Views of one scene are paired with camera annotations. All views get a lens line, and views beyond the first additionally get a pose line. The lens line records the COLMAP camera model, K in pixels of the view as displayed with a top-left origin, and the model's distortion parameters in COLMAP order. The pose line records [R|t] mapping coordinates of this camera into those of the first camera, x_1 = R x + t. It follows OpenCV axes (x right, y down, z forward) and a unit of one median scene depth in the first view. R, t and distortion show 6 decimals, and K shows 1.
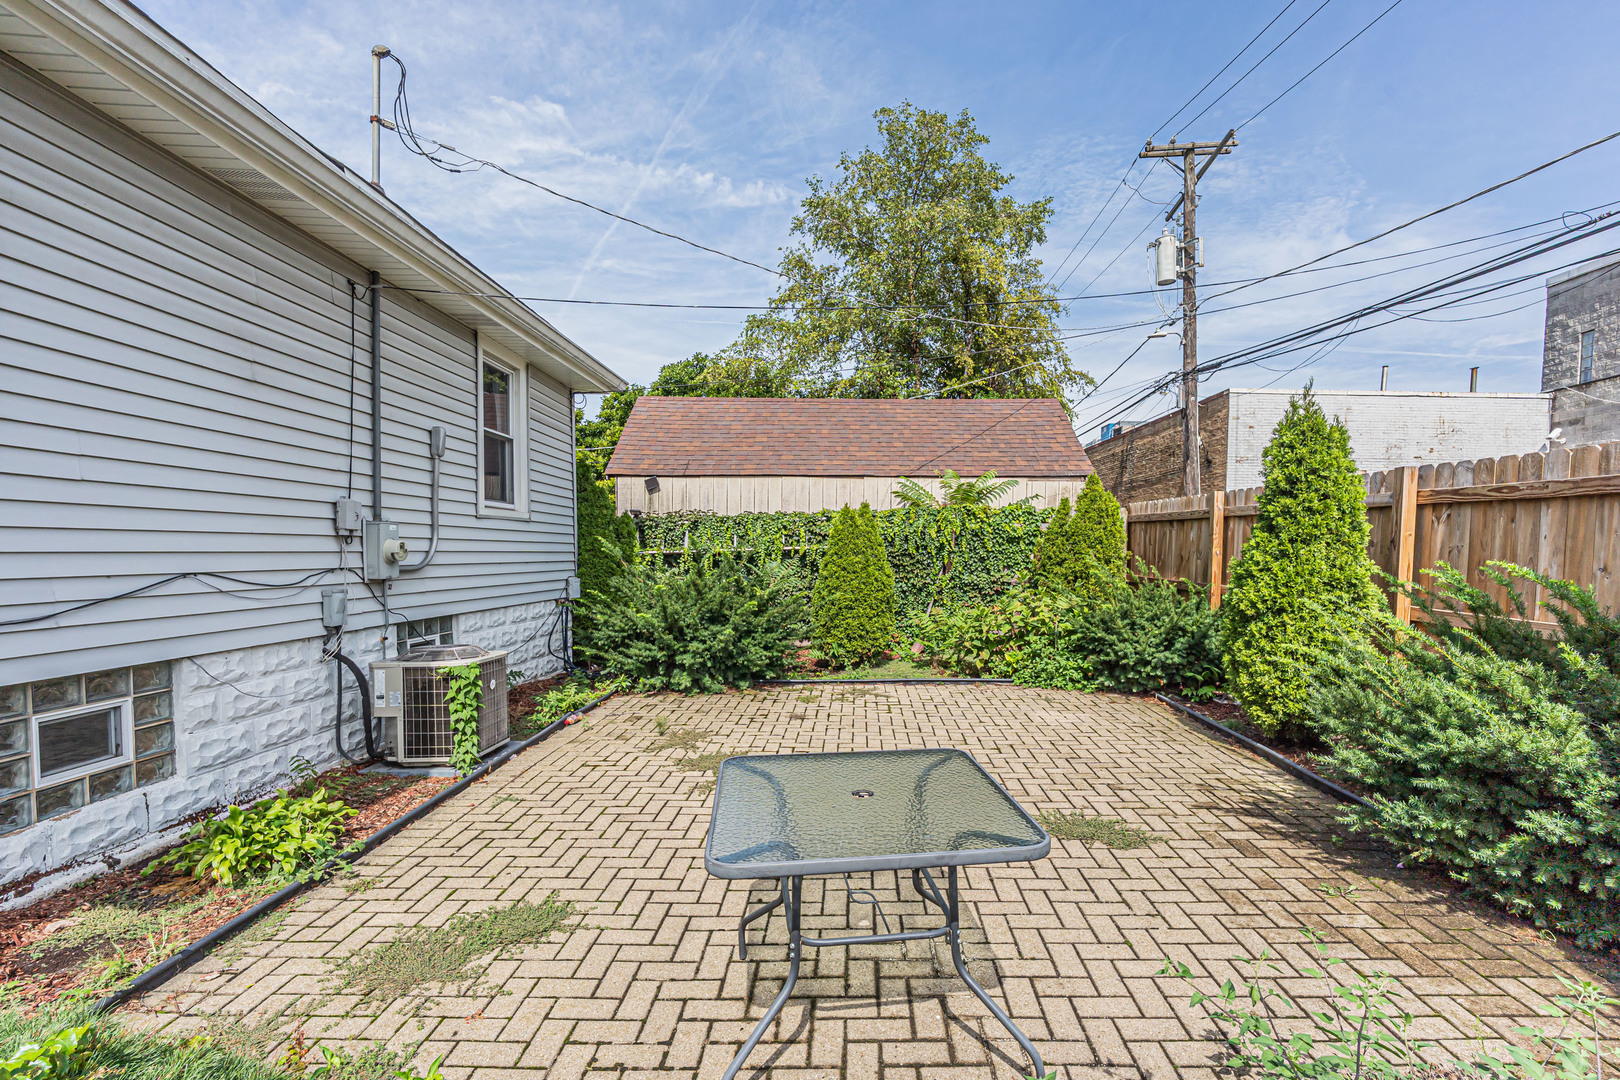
lens RADIAL K [[728.1, 0, 846.5], [0, 728.1, 584.5], [0, 0, 1]] dist [-0.003273, -0.000605]
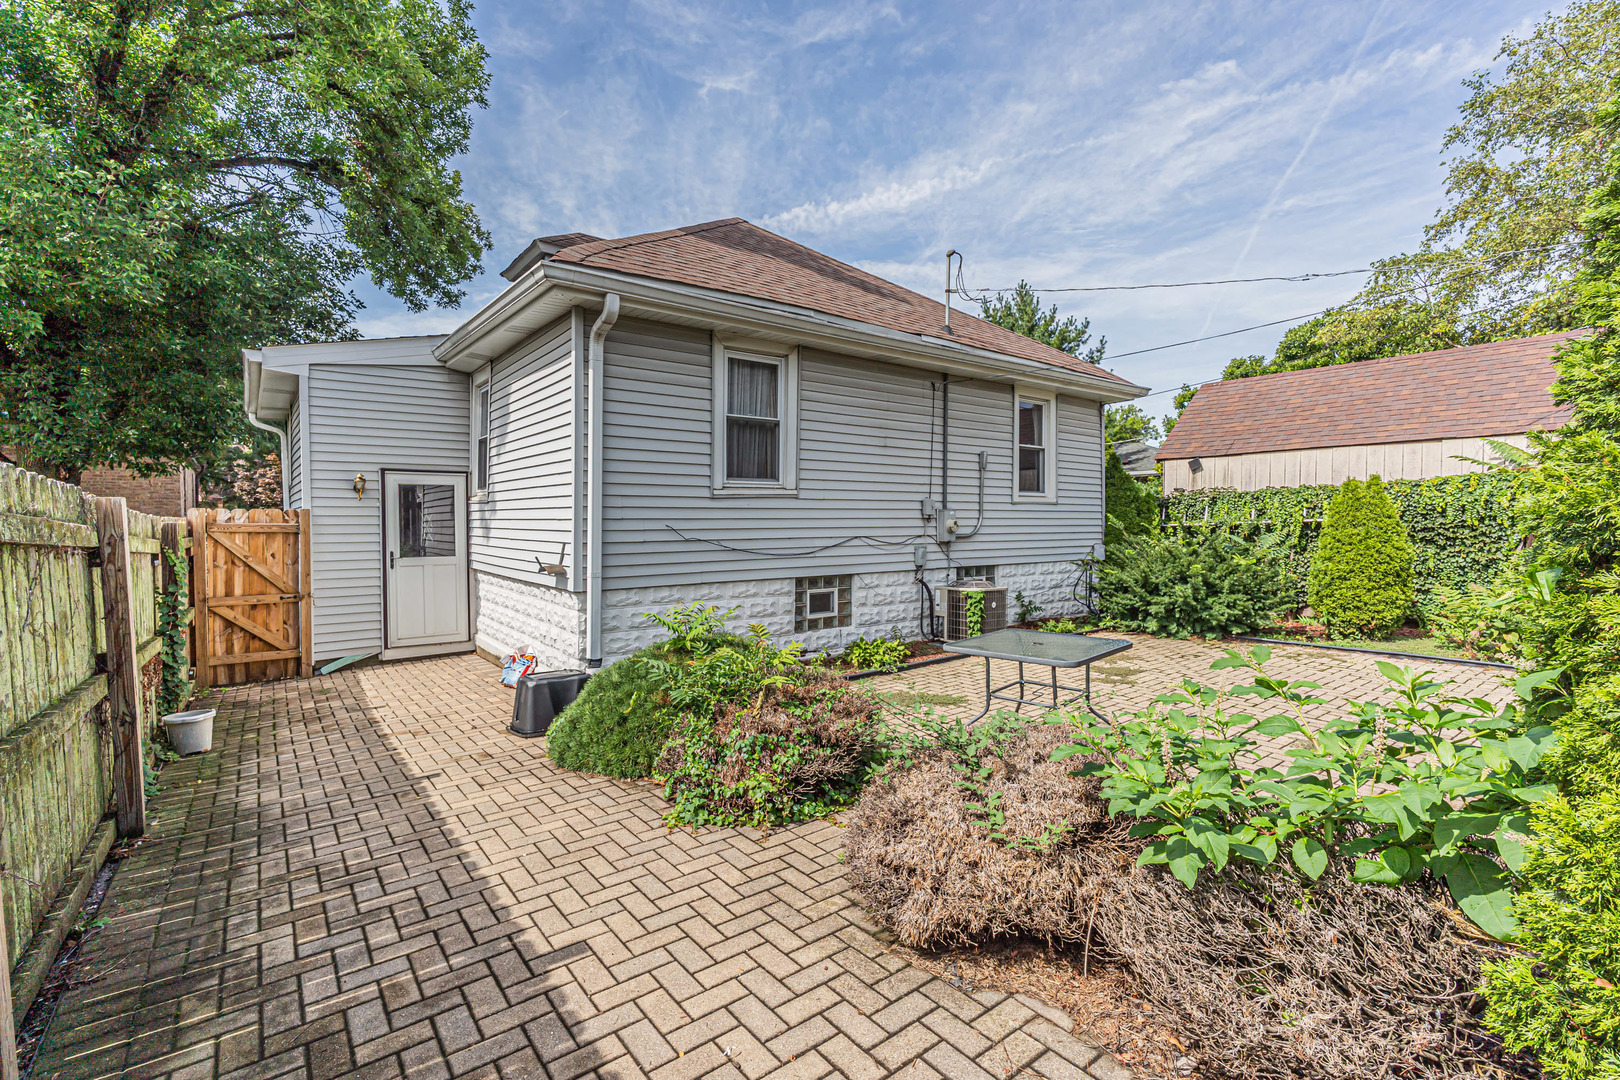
lens RADIAL K [[707.5, 0, 807.9], [0, 707.5, 531.5], [0, 0, 1]] dist [-0.002553, -0.000908]
pose [[0.610900, 0.003197, -0.791702, 0.385914], [-0.029375, 0.999395, -0.018632, 0.007601], [0.791163, 0.034639, 0.610624, -0.243608]]
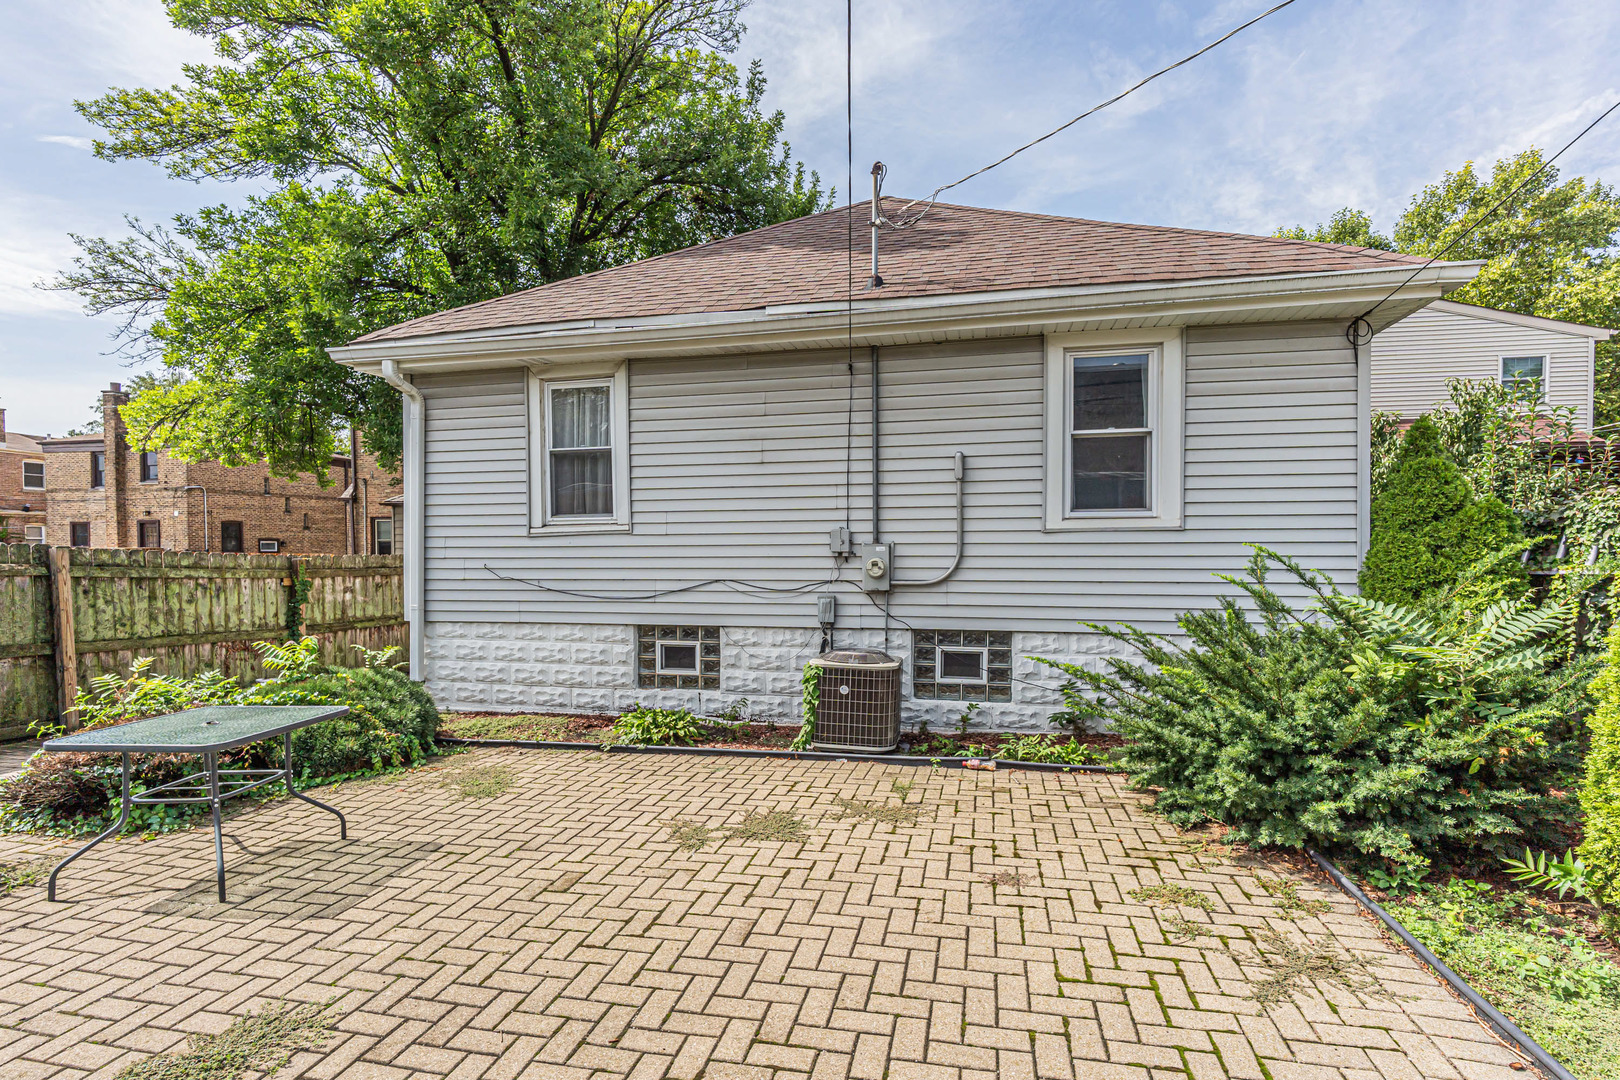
lens RADIAL K [[684.0, 0, 806.7], [0, 684.0, 569.6], [0, 0, 1]] dist [-0.002093, -0.000121]
pose [[-0.179107, 0.004113, -0.983821, 0.378623], [-0.046382, 0.998844, 0.012620, -0.037411], [0.982736, 0.047892, -0.178709, 0.785138]]
